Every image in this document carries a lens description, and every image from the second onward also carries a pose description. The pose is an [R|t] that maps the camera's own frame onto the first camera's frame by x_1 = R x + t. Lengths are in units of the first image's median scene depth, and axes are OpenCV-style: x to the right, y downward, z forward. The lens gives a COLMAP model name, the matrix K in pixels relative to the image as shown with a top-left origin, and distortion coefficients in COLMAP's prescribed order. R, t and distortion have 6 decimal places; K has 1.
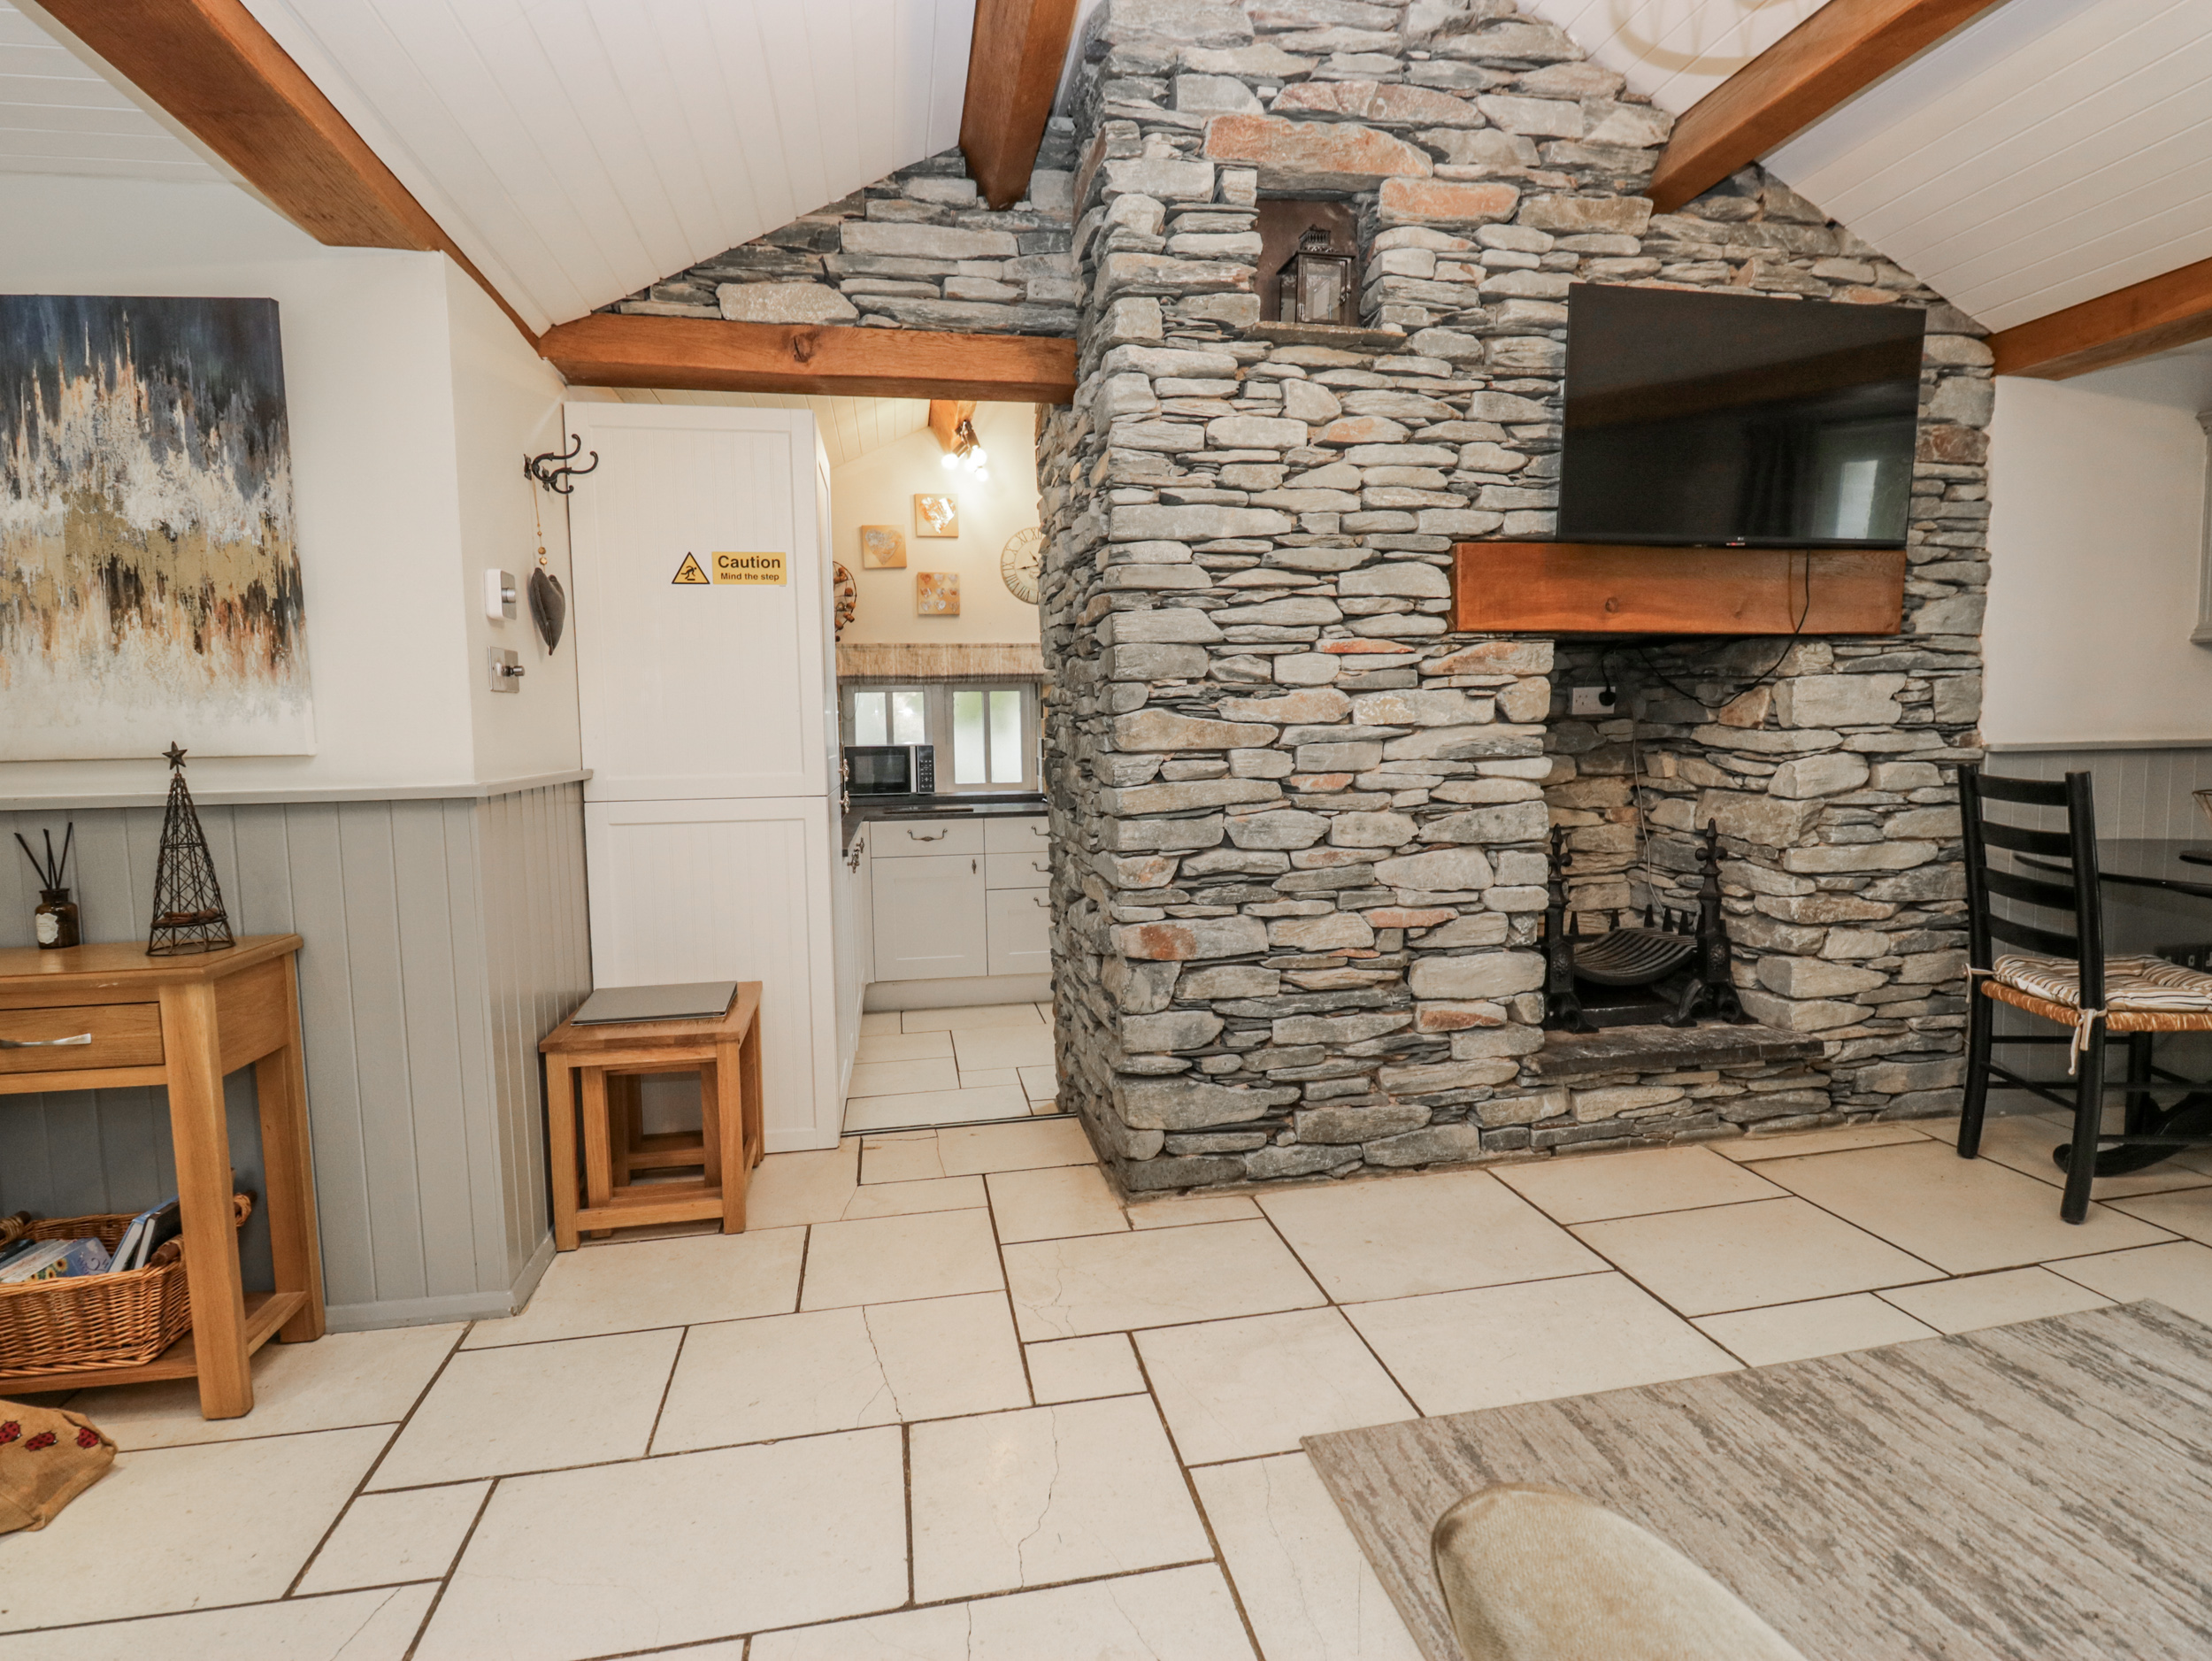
lens RADIAL K [[1071.0, 0, 1106.0], [0, 1071.0, 830.5], [0, 0, 1]] dist [0.003483, 0.000175]
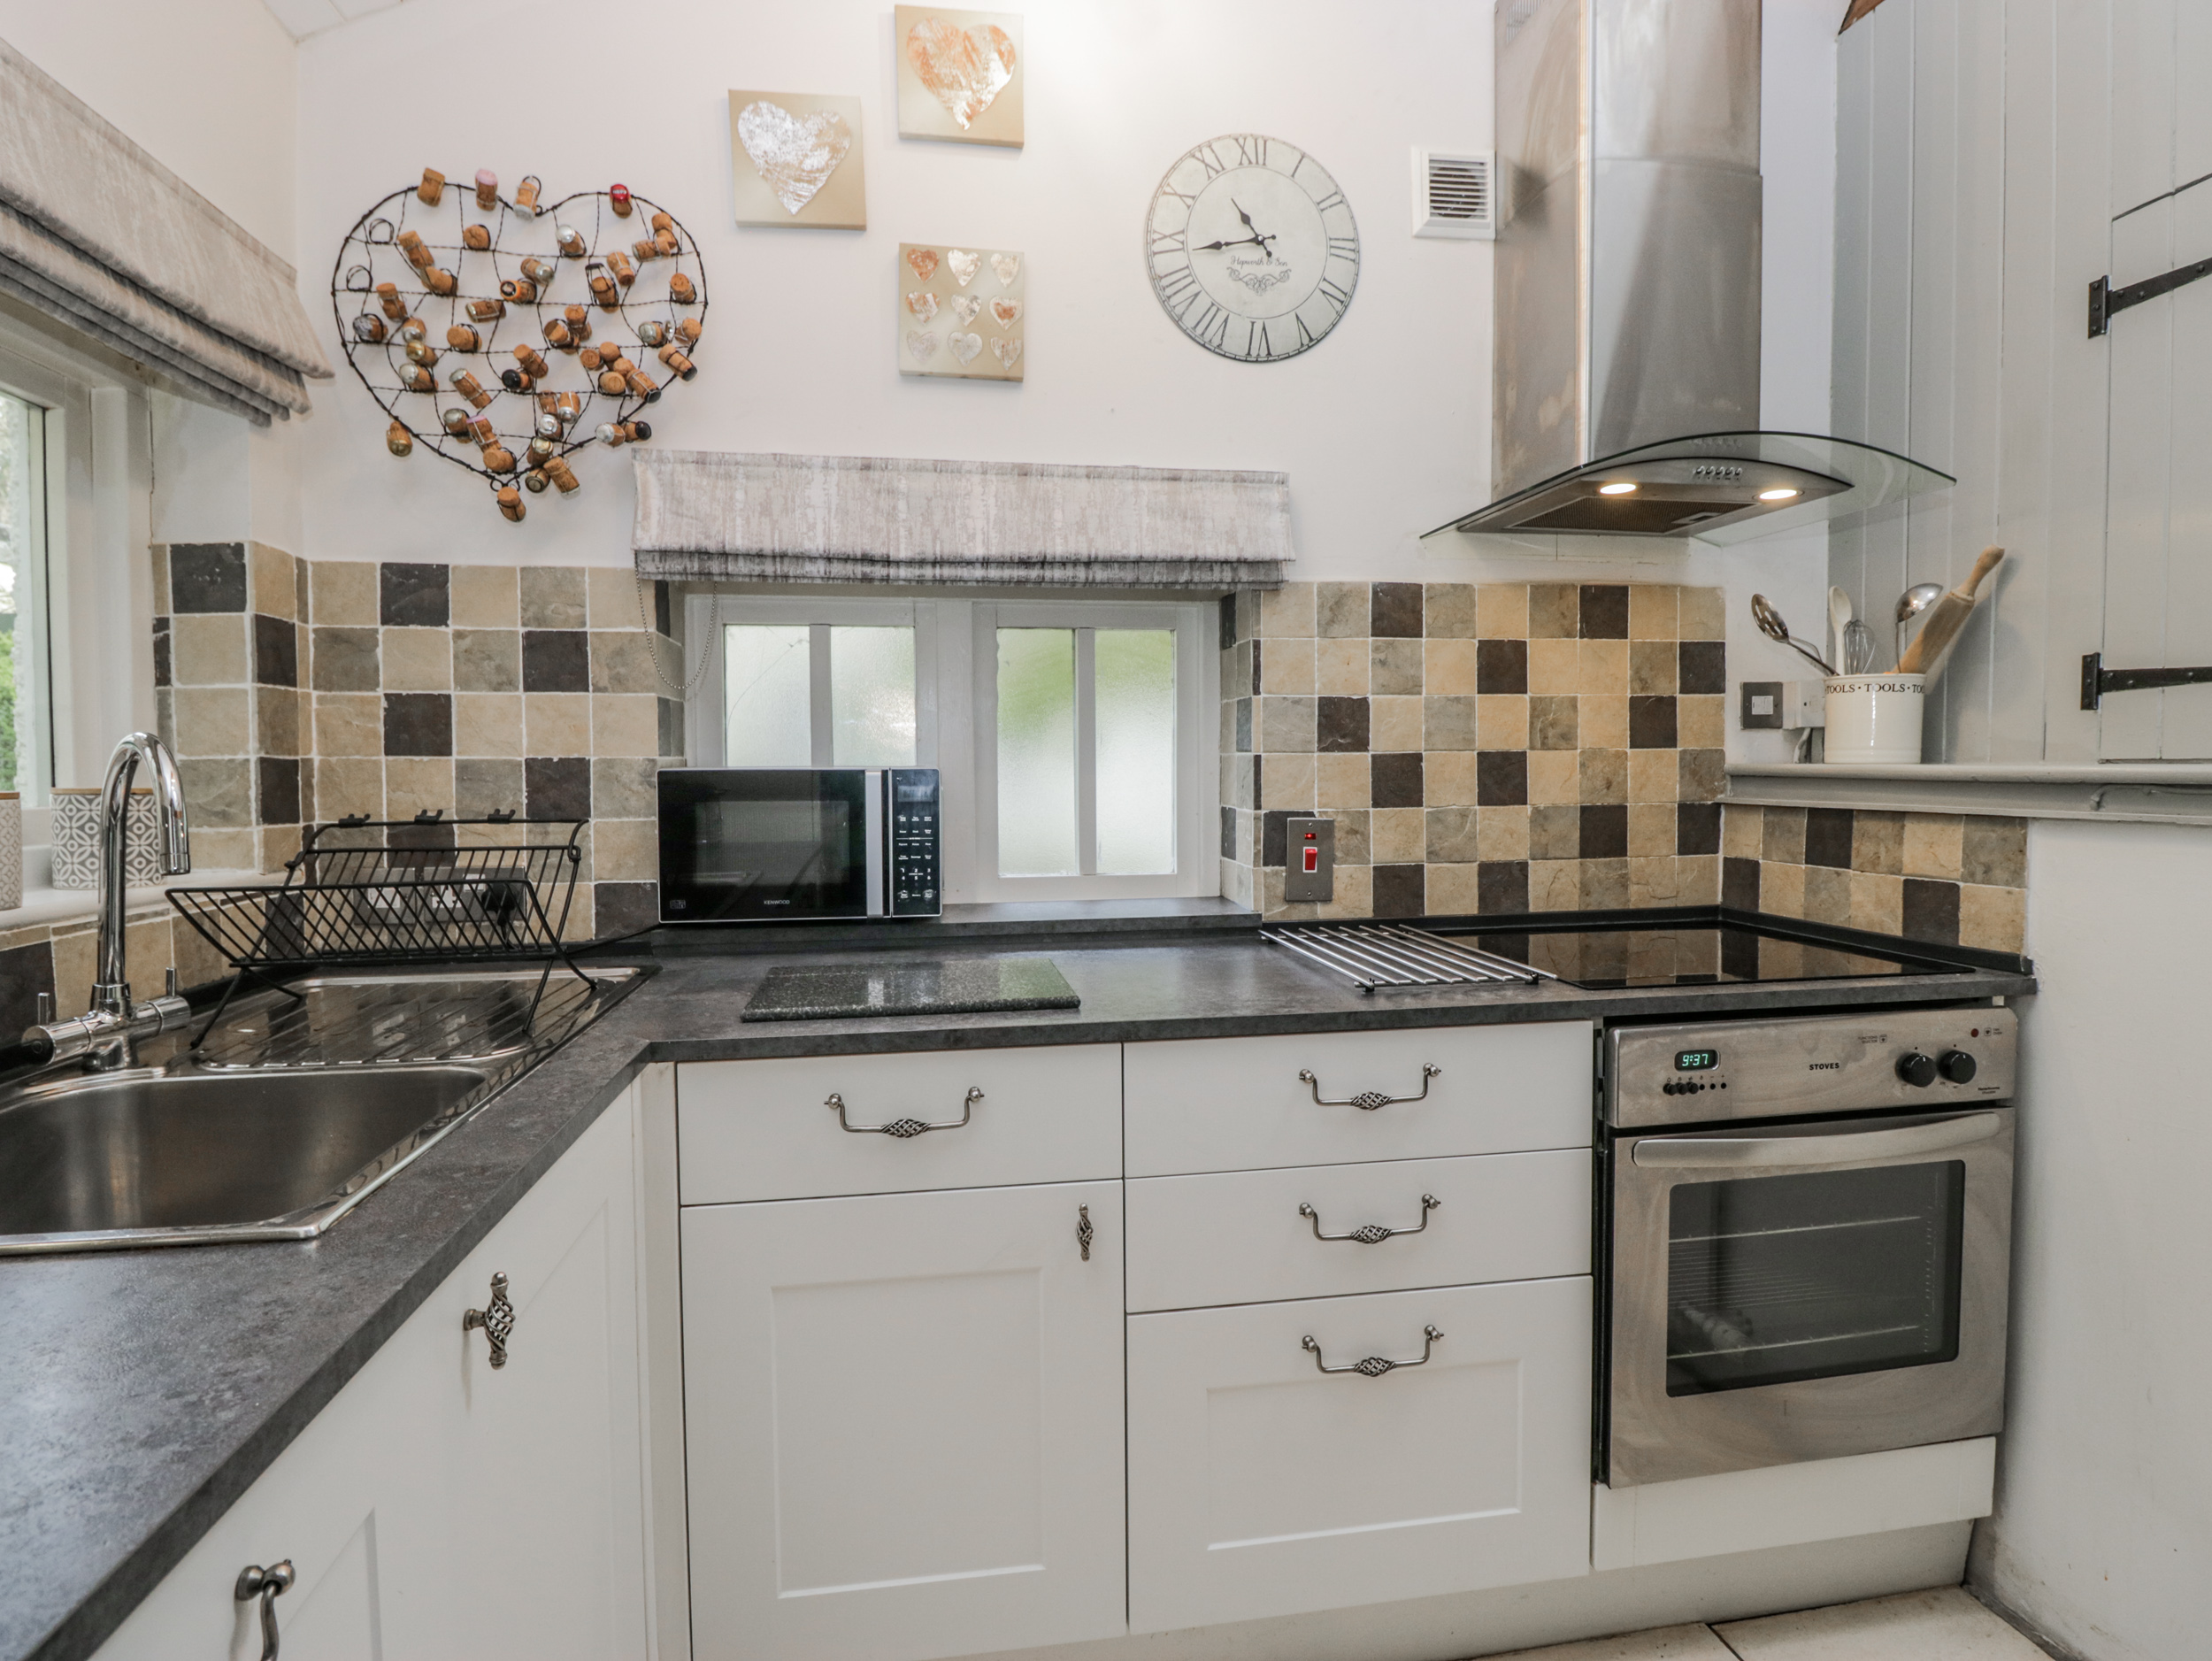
lens RADIAL K [[1163.1, 0, 1106.0], [0, 1163.1, 830.5], [0, 0, 1]] dist [0.000236, 0.000013]
pose [[0.999588, 0.008233, -0.027483, -0.204505], [-0.009322, 0.999167, -0.039735, -0.096316], [0.027133, 0.039975, 0.998832, 1.319385]]
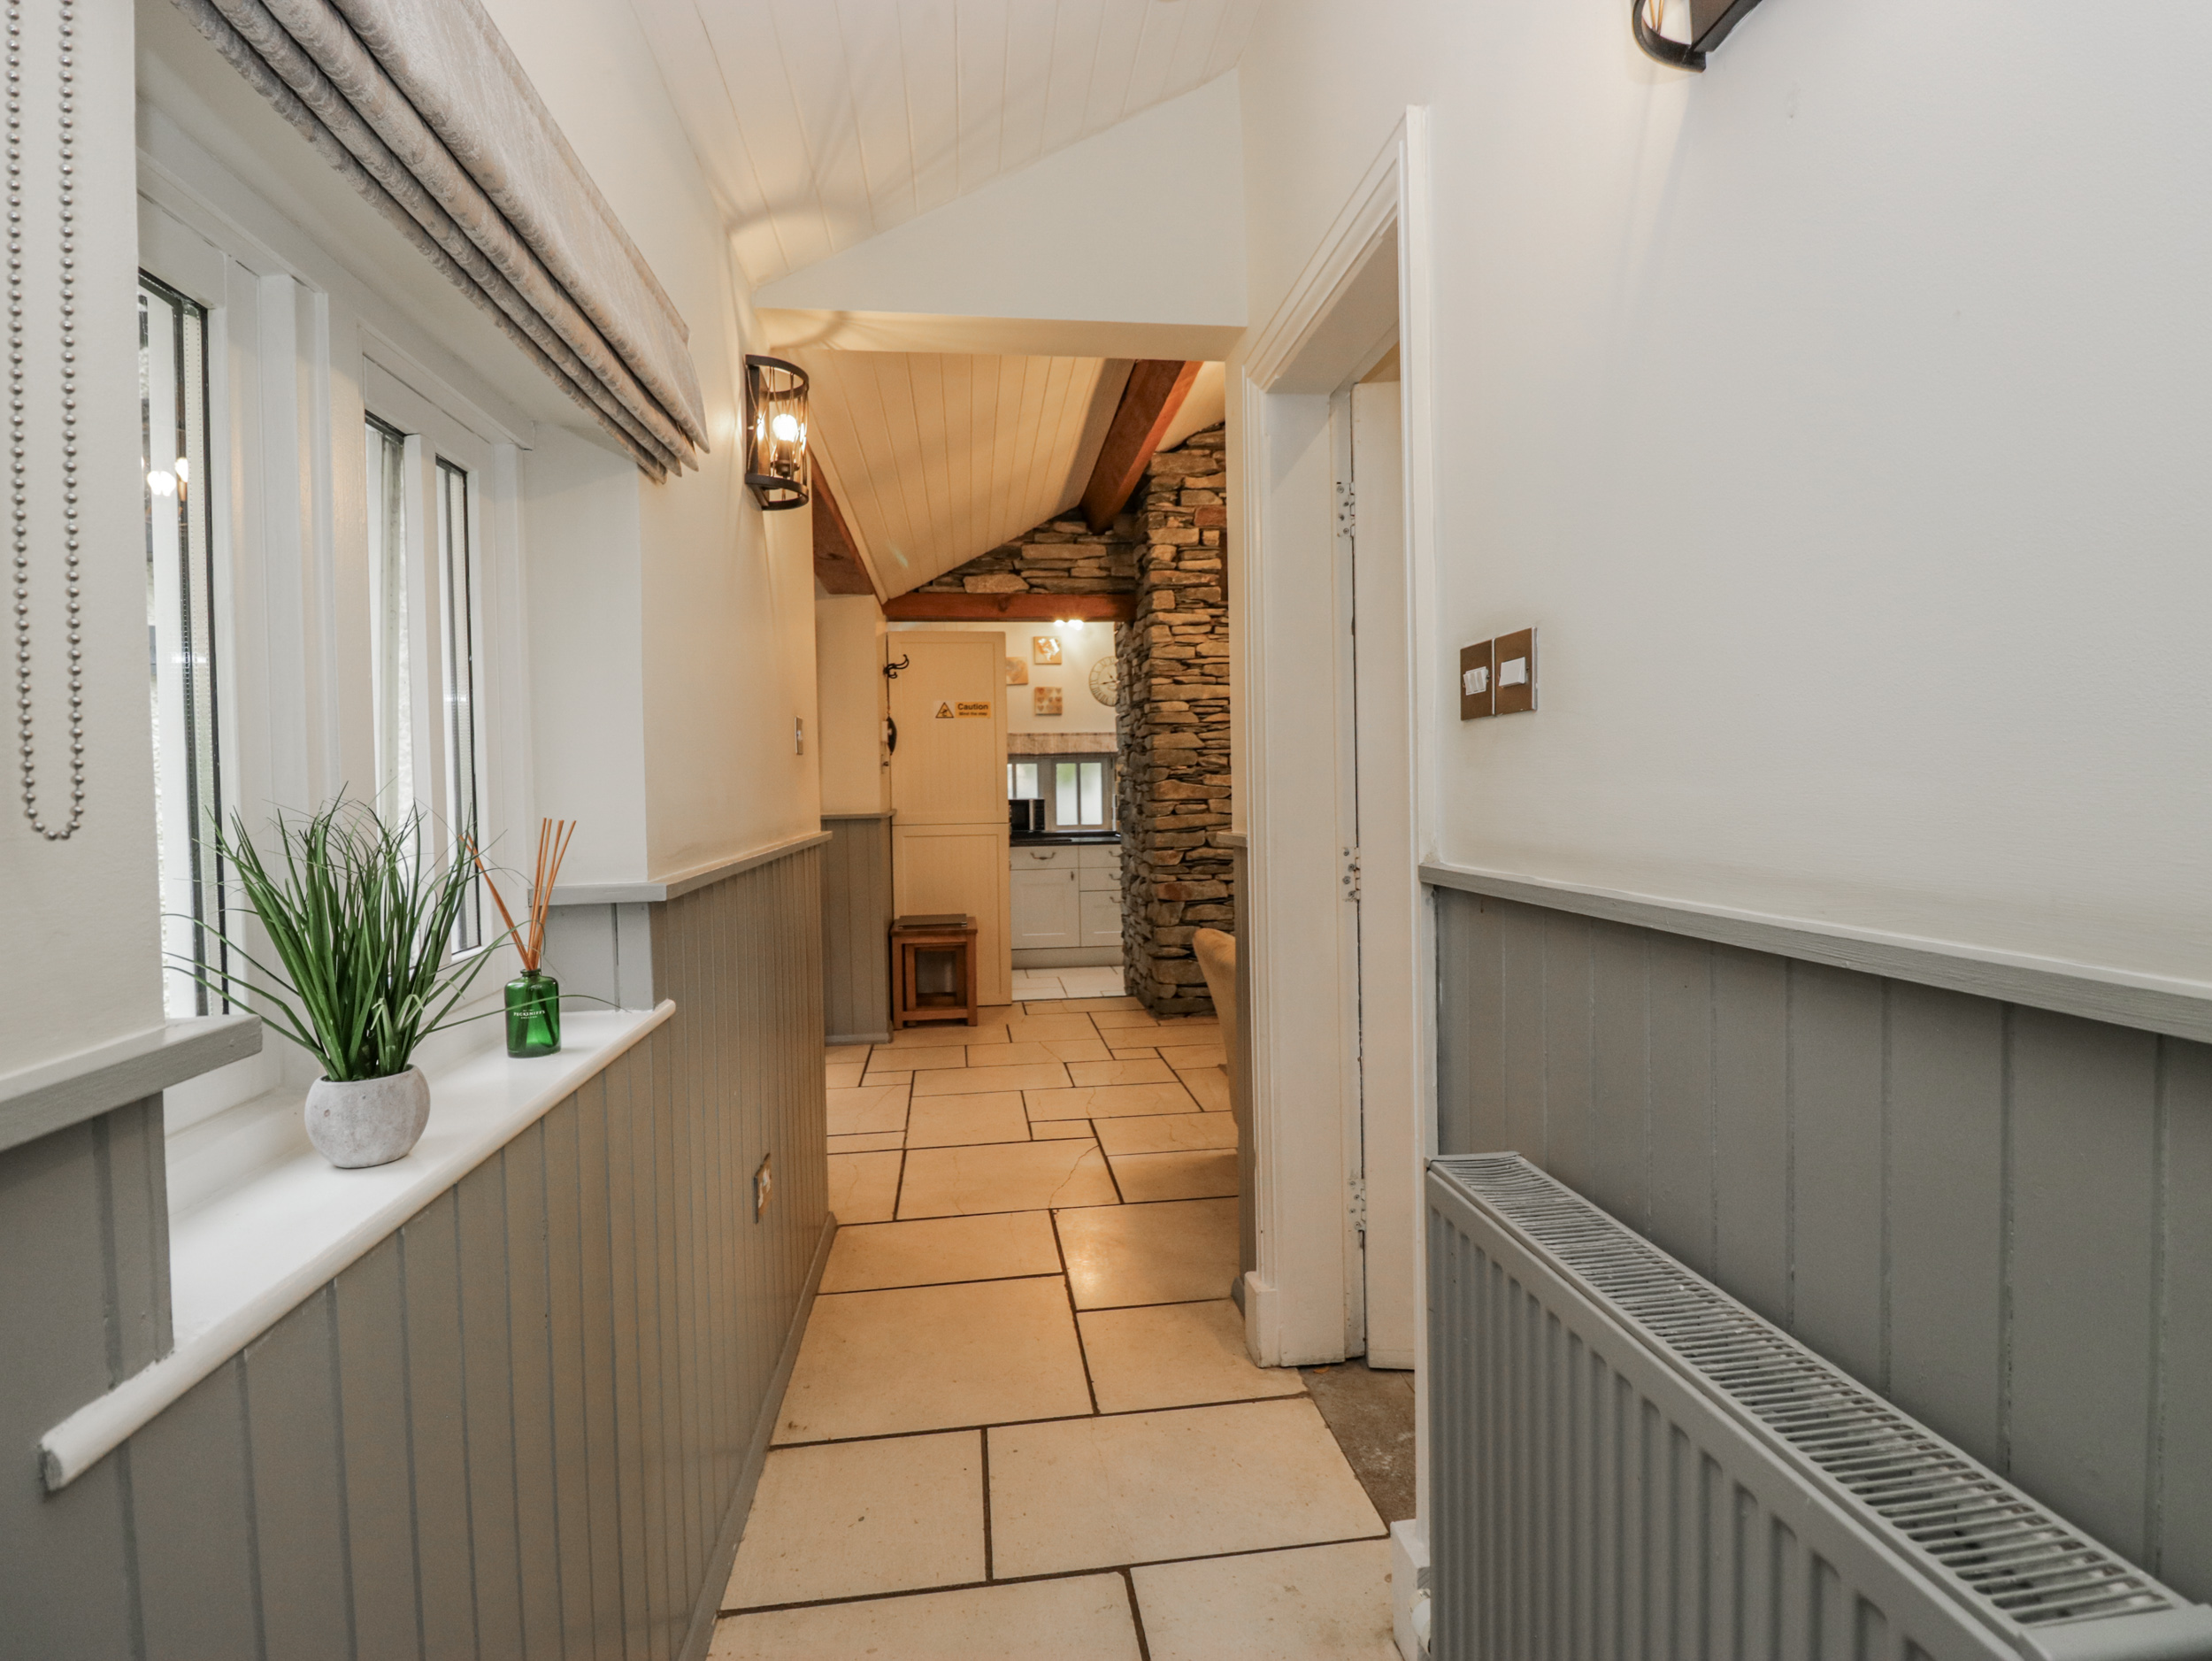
lens RADIAL K [[1071.0, 0, 1106.0], [0, 1071.0, 830.5], [0, 0, 1]] dist [0.003483, 0.000175]
pose [[0.997885, 0.002426, -0.064958, 0.050092], [-0.005964, 0.998505, -0.054335, 0.094033], [0.064730, 0.054608, 0.996408, -1.025451]]
